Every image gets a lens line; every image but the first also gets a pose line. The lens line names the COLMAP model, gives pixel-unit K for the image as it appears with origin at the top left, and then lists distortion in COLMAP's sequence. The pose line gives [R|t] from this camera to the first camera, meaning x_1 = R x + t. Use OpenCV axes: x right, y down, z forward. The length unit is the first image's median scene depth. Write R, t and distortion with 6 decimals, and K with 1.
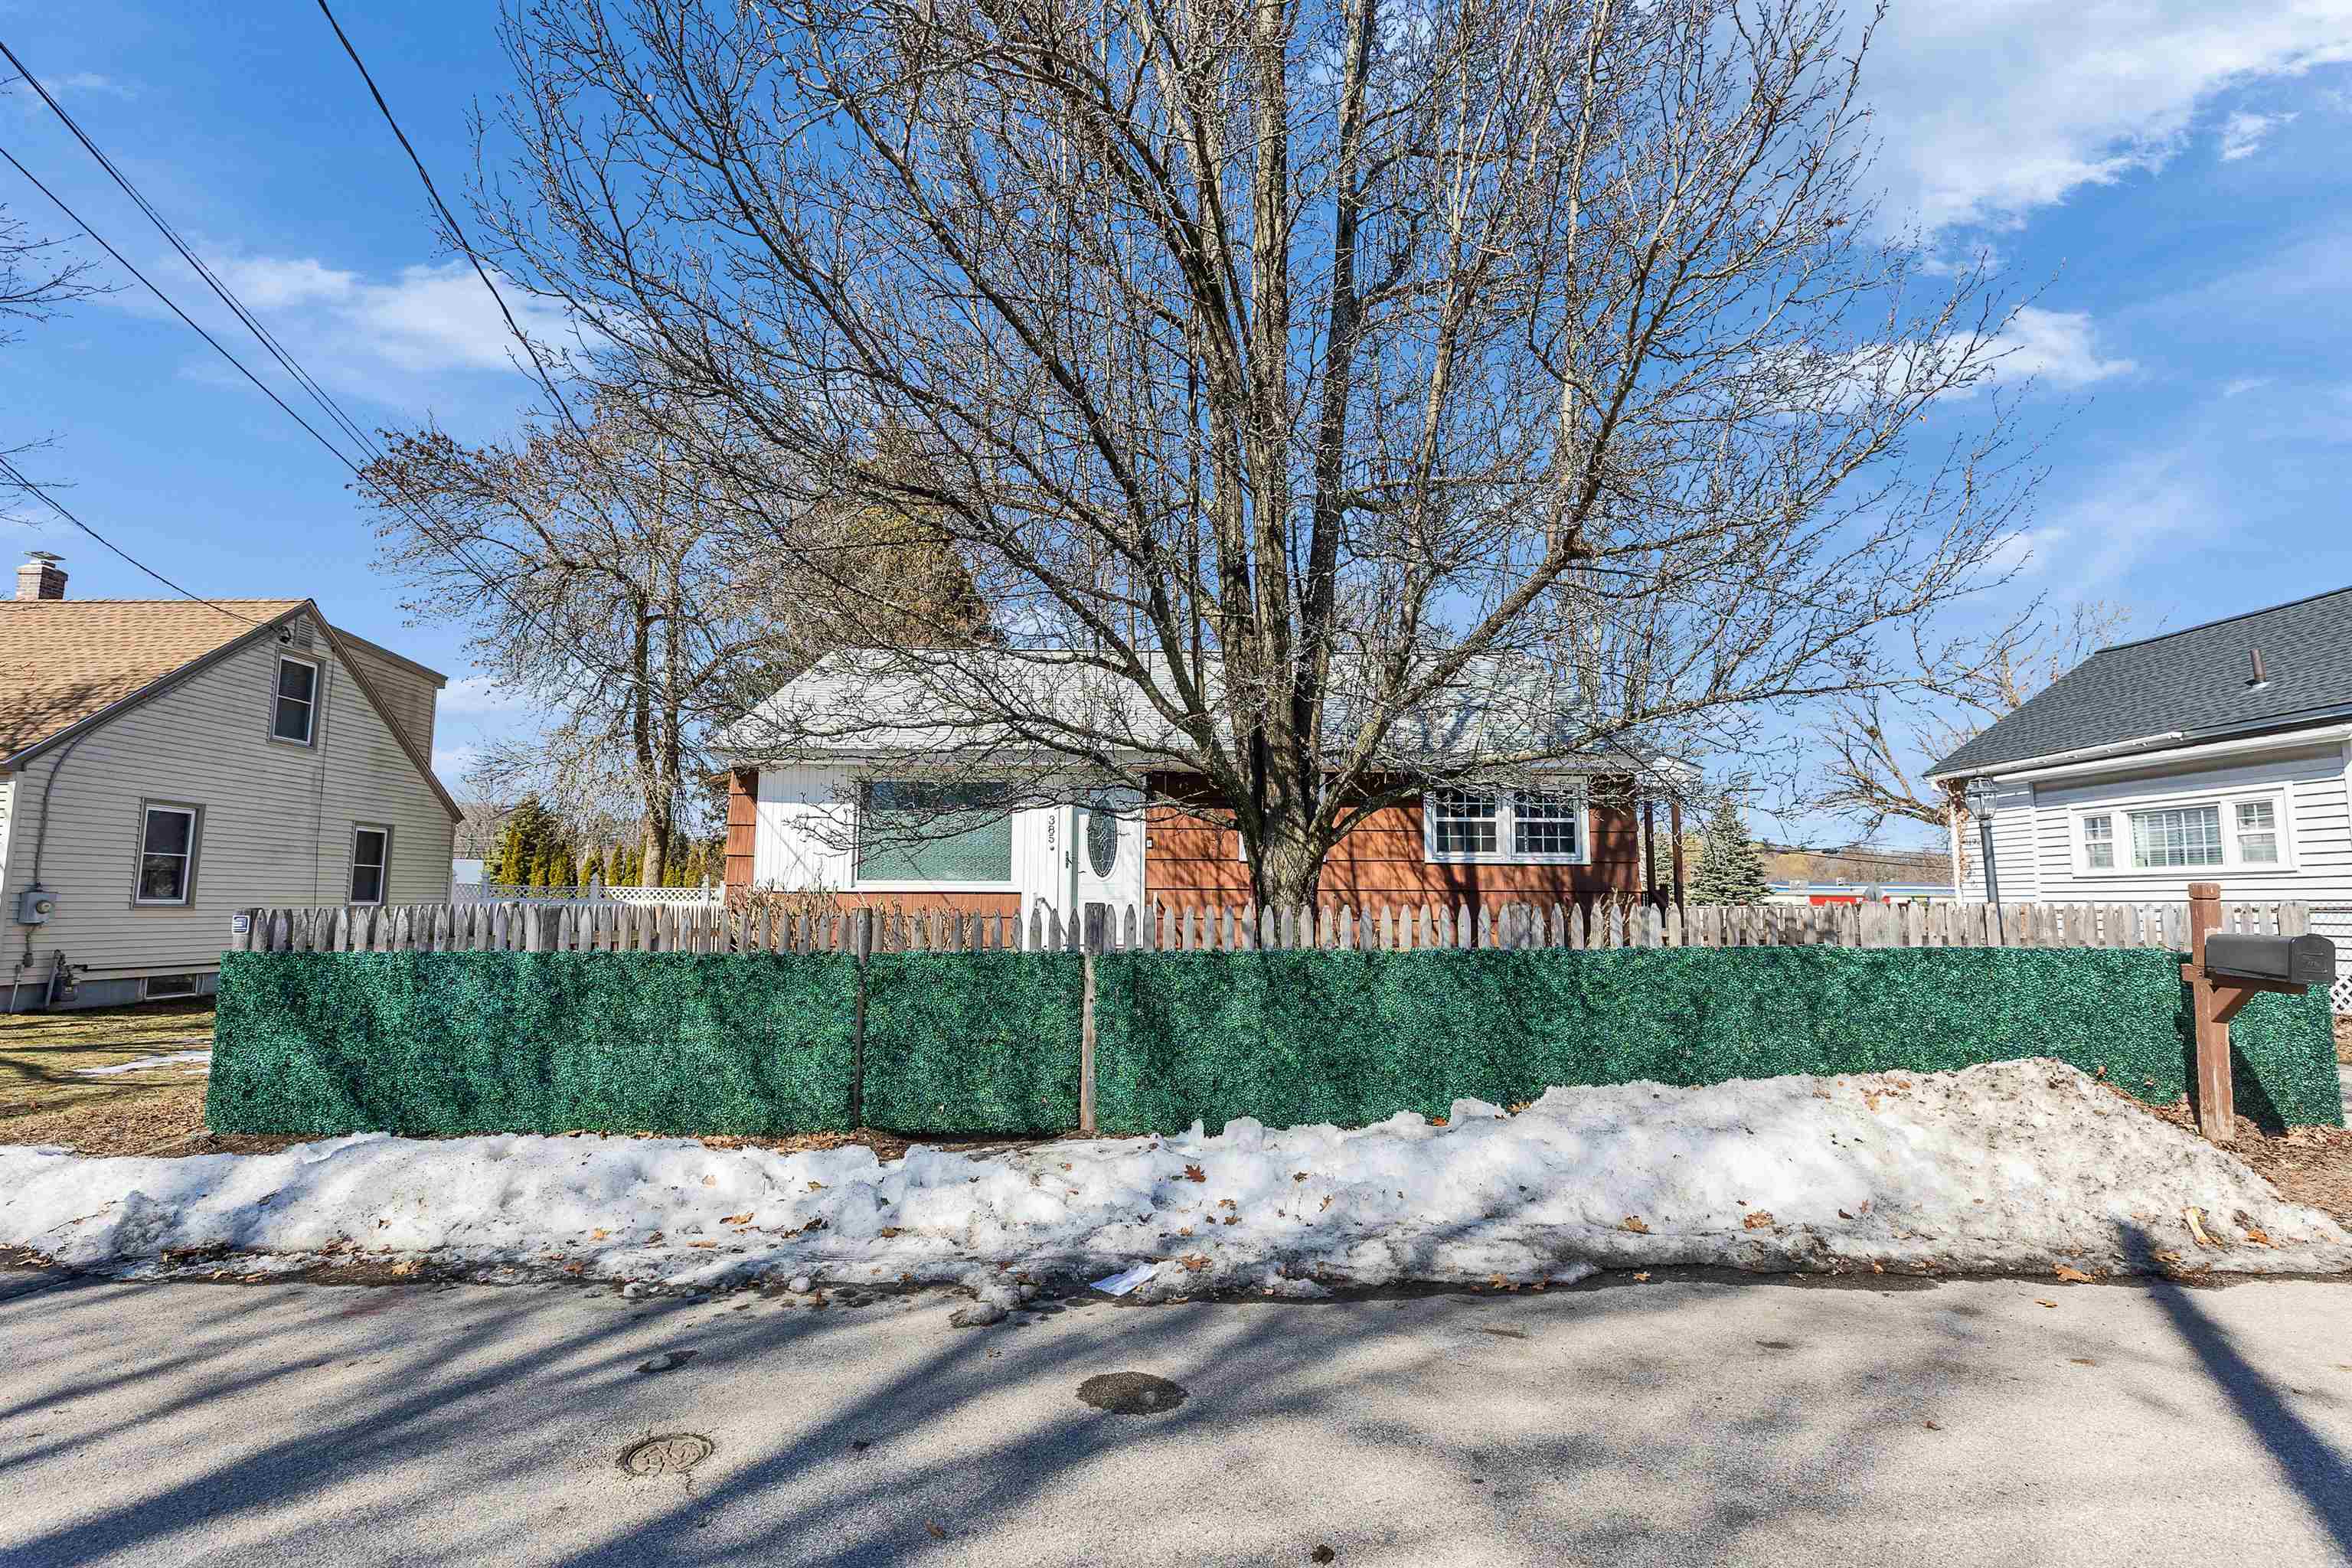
lens RADIAL K [[1080.6, 0, 1181.1], [0, 1080.6, 791.8], [0, 0, 1]] dist [0.003361, 0.000340]
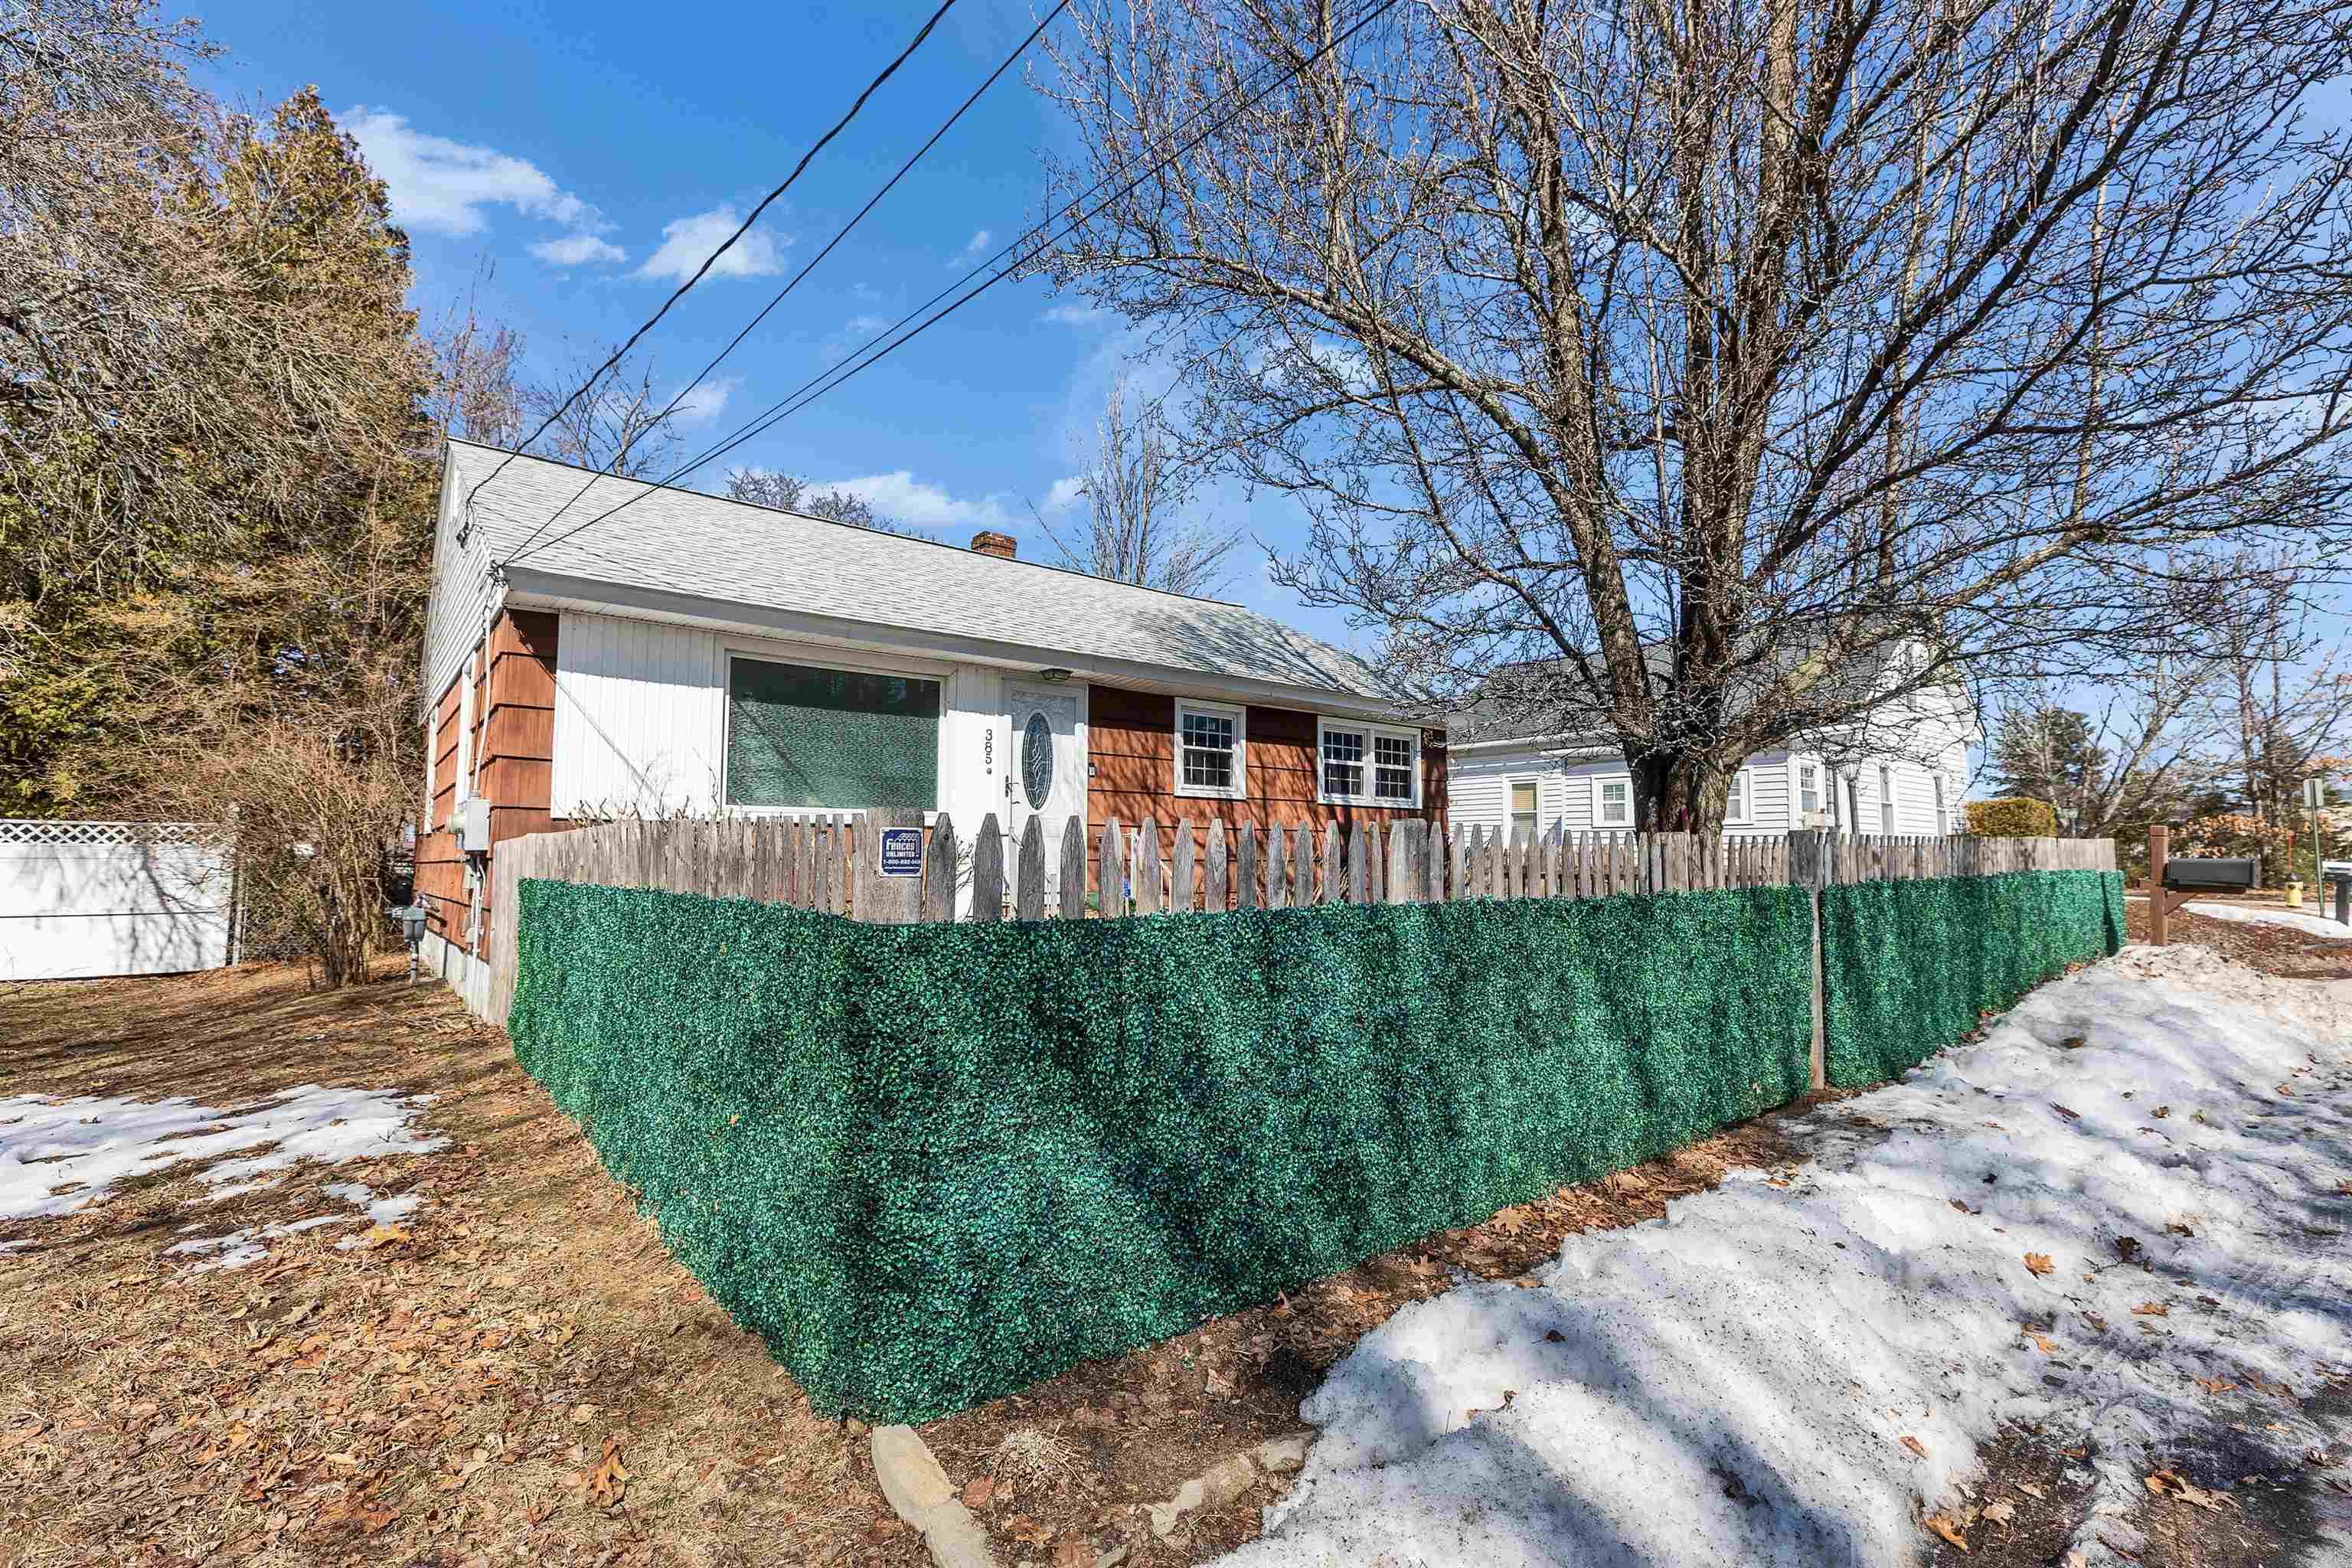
lens RADIAL K [[1044.9, 0, 1170.4], [0, 1044.9, 786.8], [0, 0, 1]] dist [0.016218, 0.000133]
pose [[0.786045, 0.040033, 0.616871, -0.483923], [-0.064907, 0.997730, 0.017958, 0.041826], [-0.614752, -0.054155, 0.786859, 0.316419]]
